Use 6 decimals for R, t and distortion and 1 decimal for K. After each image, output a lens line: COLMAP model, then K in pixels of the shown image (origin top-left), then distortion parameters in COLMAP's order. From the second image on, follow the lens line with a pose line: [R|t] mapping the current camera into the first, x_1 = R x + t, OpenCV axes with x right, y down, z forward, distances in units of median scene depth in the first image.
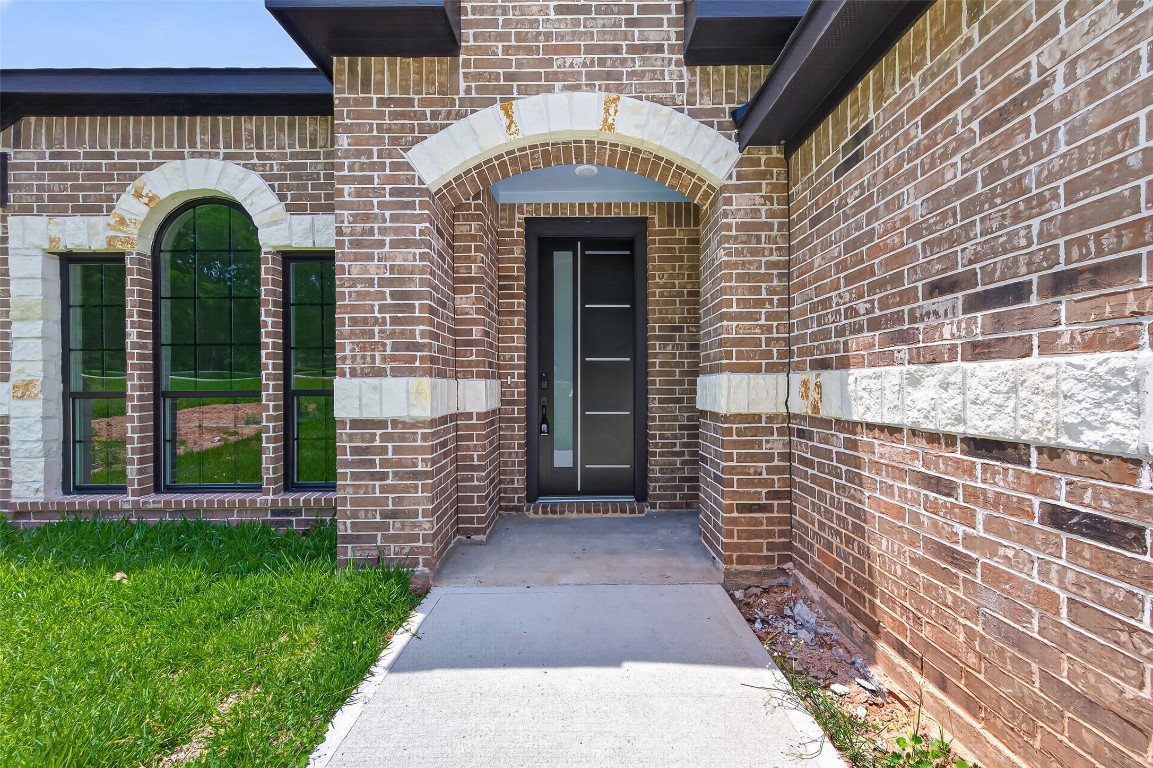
lens RADIAL K [[452.1, 0, 581.9], [0, 452.1, 385.4], [0, 0, 1]] dist [0.007424, -0.000508]
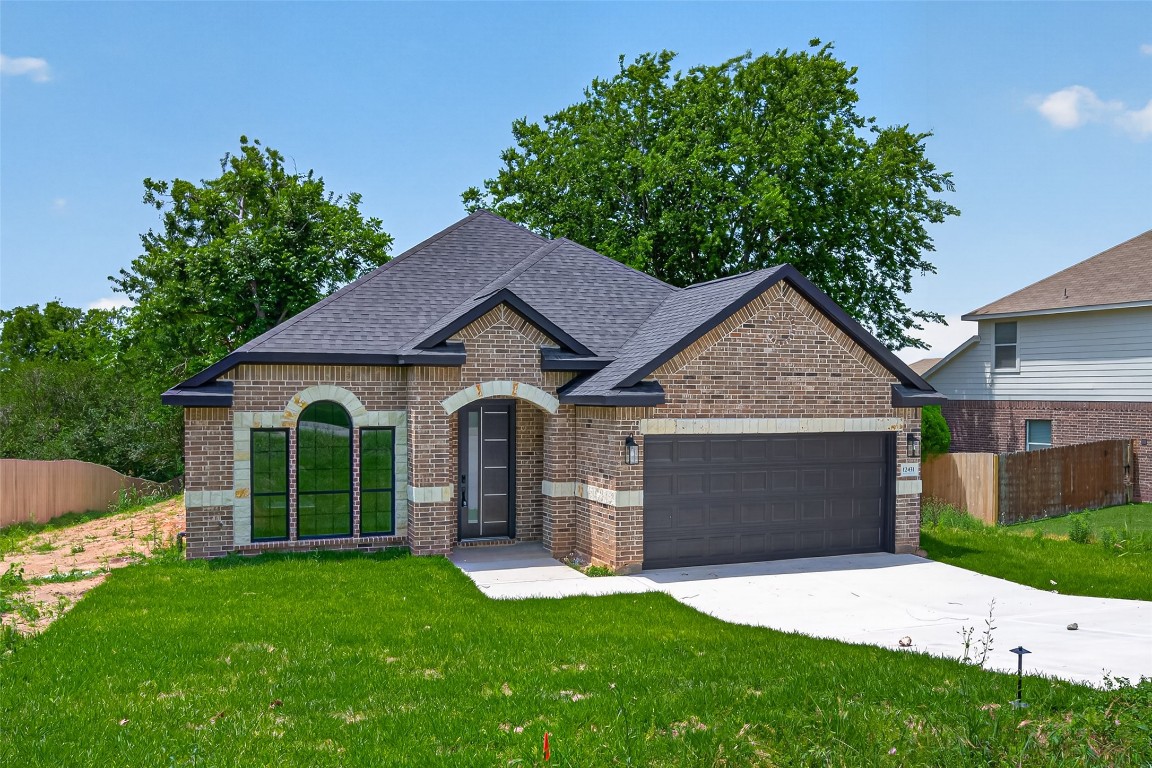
lens RADIAL K [[1089.3, 0, 577.9], [0, 1089.3, 384.9], [0, 0, 1]] dist [0.005377, 0.000000]
pose [[0.938973, 0.006109, 0.343938, -1.582329], [-0.006506, 0.999979, -0.000001, -0.535239], [-0.343930, -0.002236, 0.938993, -4.560557]]
